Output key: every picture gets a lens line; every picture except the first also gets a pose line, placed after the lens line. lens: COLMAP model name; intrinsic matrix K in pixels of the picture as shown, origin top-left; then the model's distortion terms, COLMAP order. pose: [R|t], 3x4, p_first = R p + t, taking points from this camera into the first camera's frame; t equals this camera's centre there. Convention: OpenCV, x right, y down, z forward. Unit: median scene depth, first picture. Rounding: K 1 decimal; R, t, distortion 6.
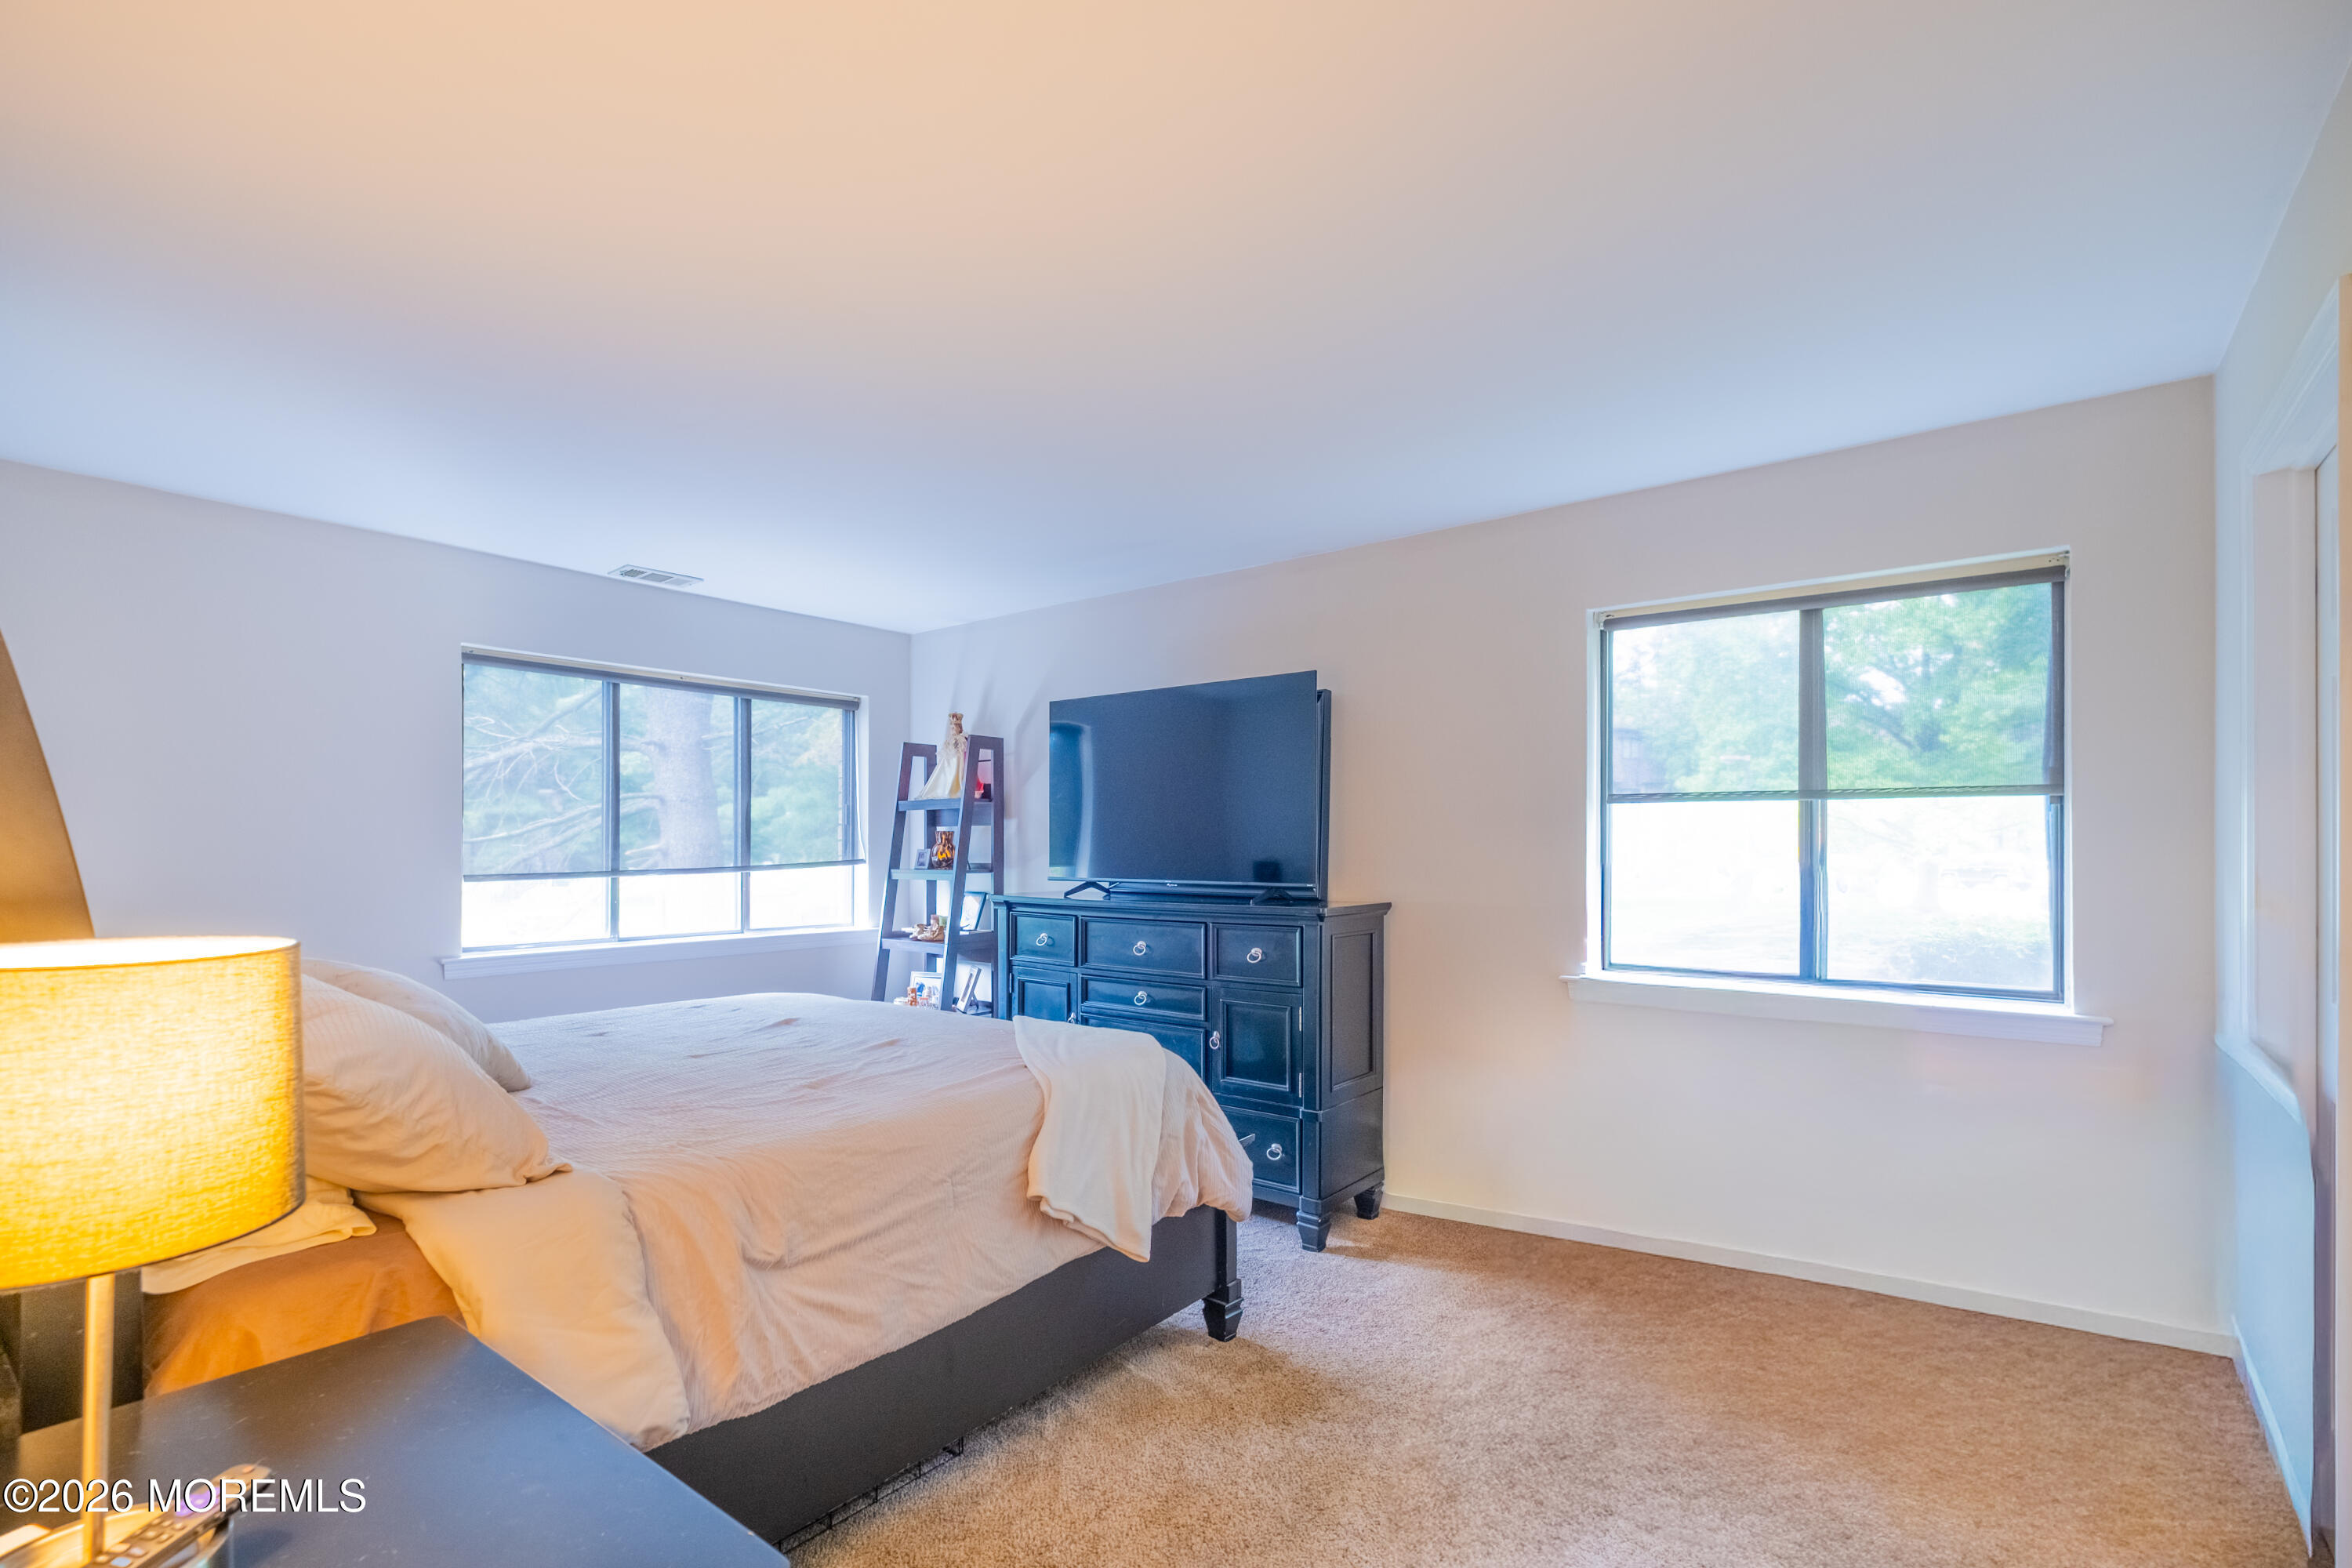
lens RADIAL K [[1068.7, 0, 1183.7], [0, 1068.7, 827.5], [0, 0, 1]] dist [0.001599, -0.004027]
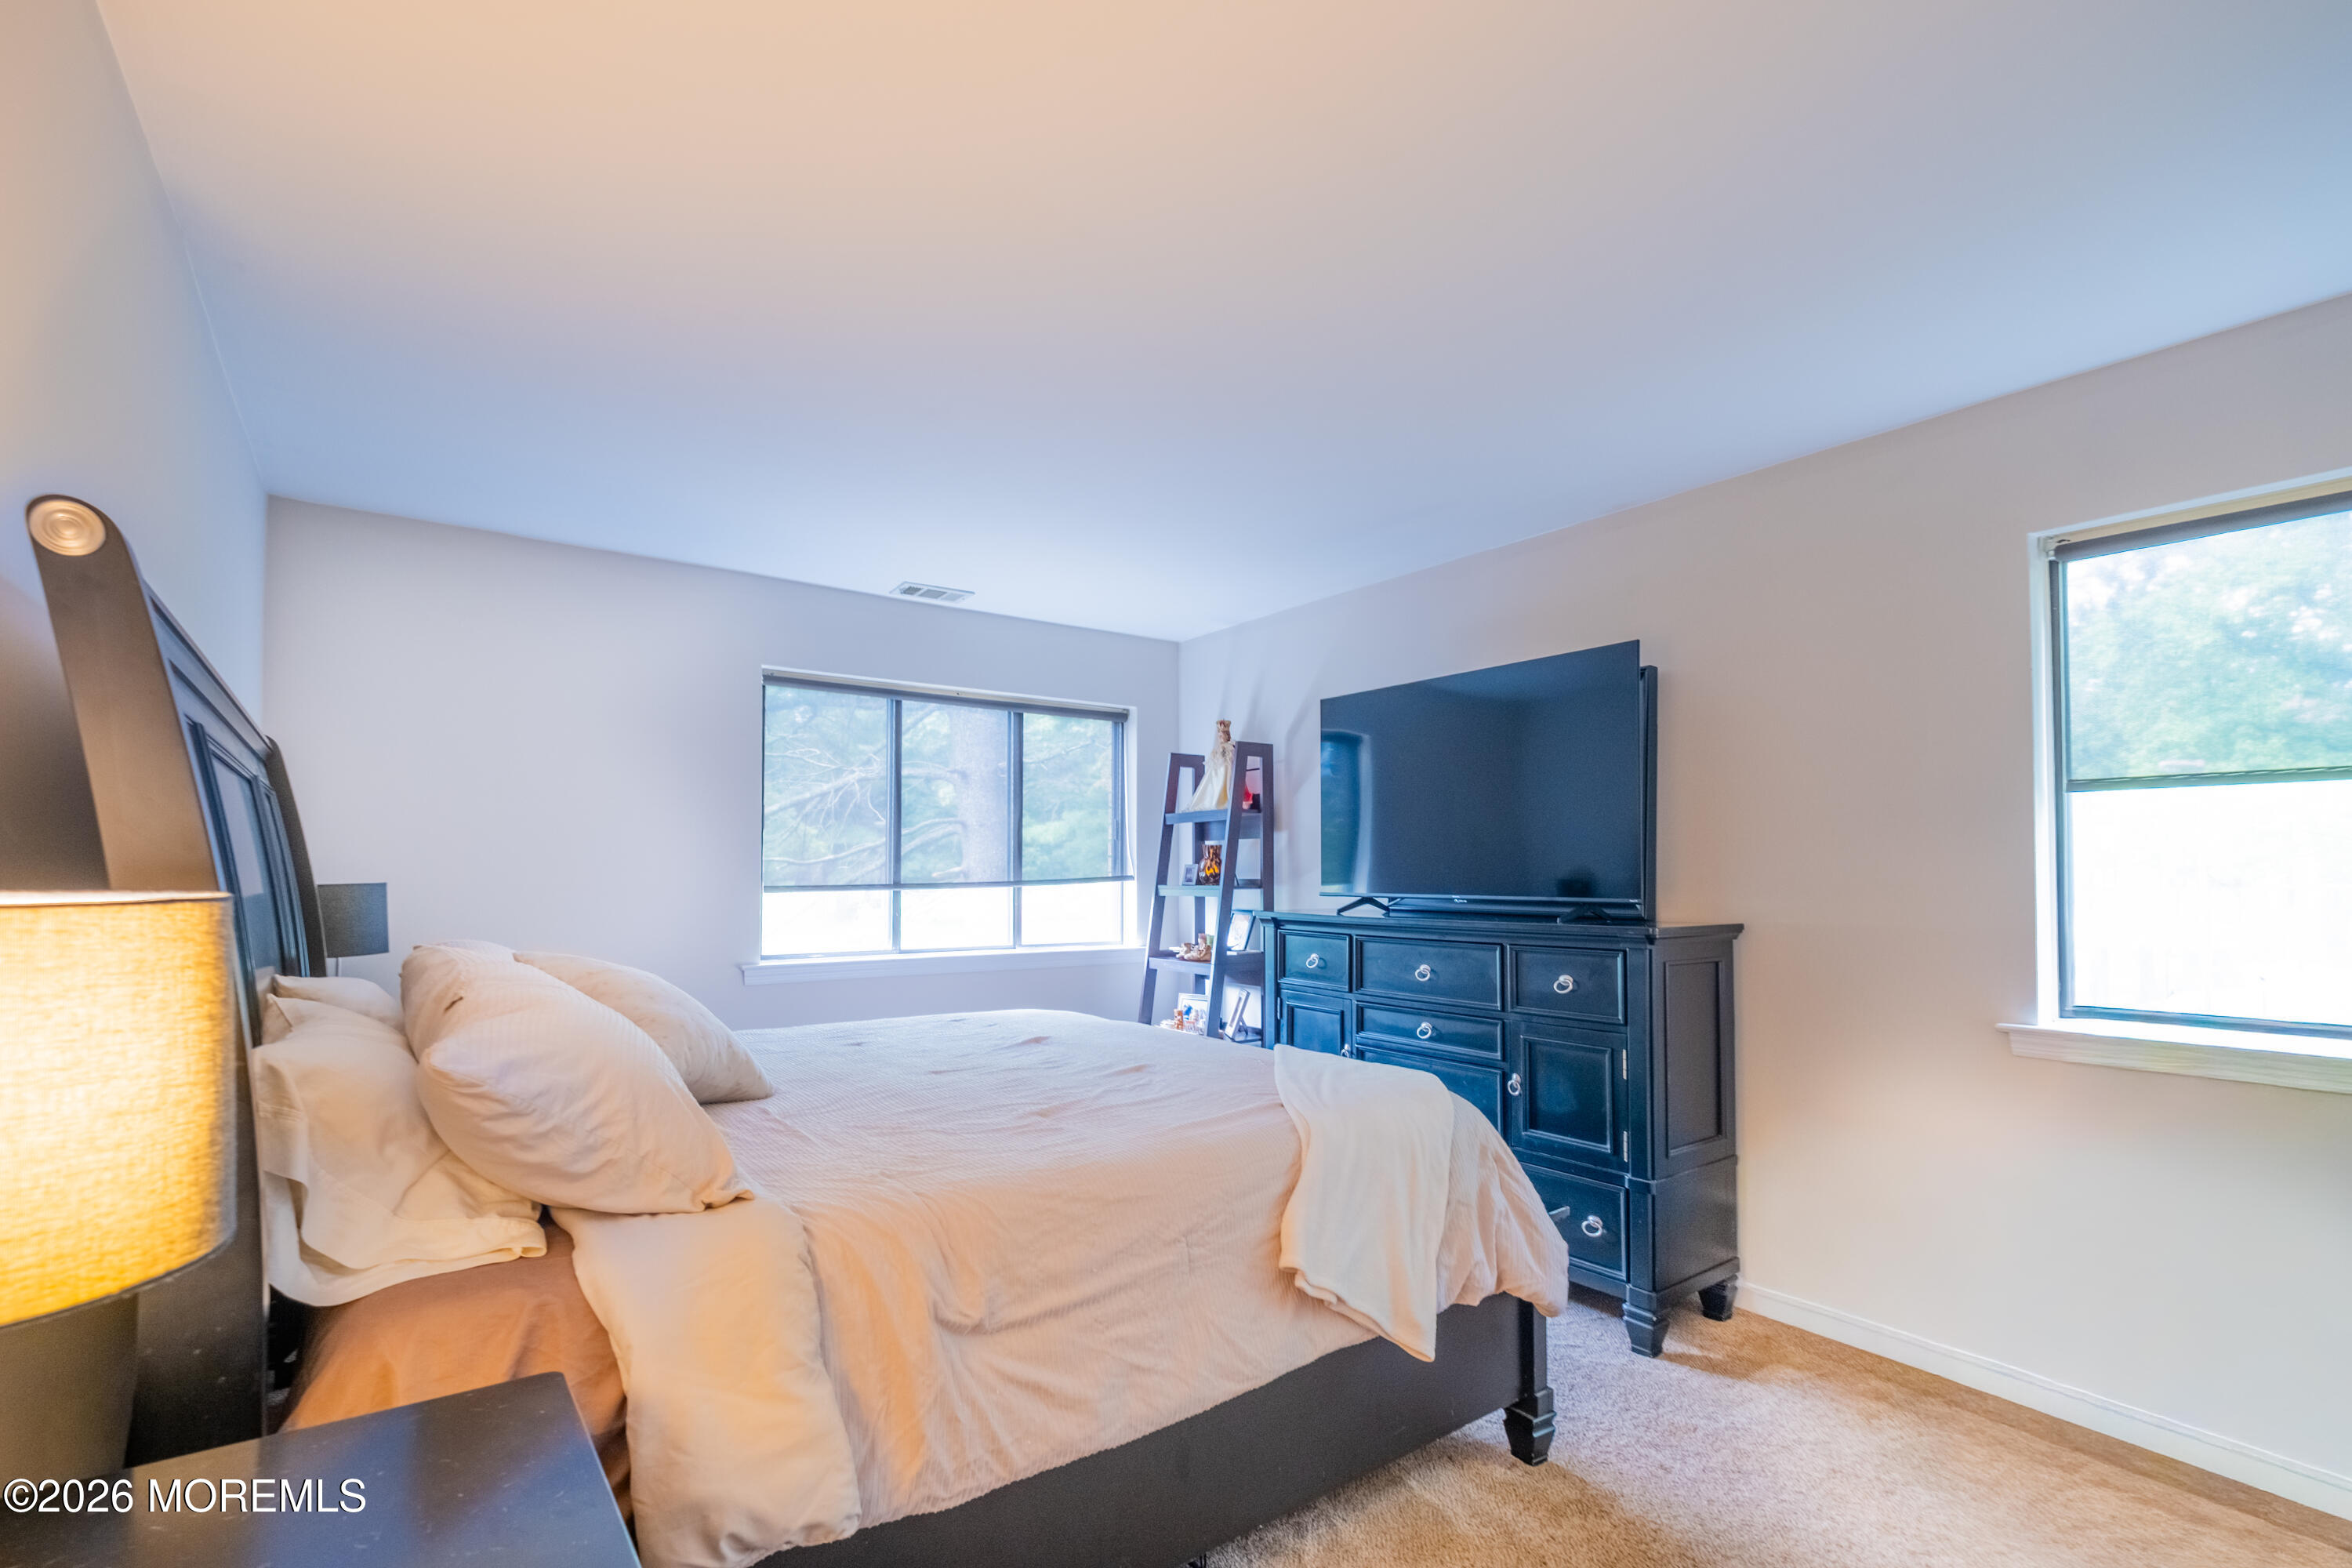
lens RADIAL K [[1068.7, 0, 1183.7], [0, 1068.7, 827.5], [0, 0, 1]] dist [0.001599, -0.004027]
pose [[0.964804, -0.008614, -0.262830, 0.000711], [0.001393, 0.999617, -0.027647, 0.022376], [0.262968, 0.026308, 0.964446, 0.129267]]
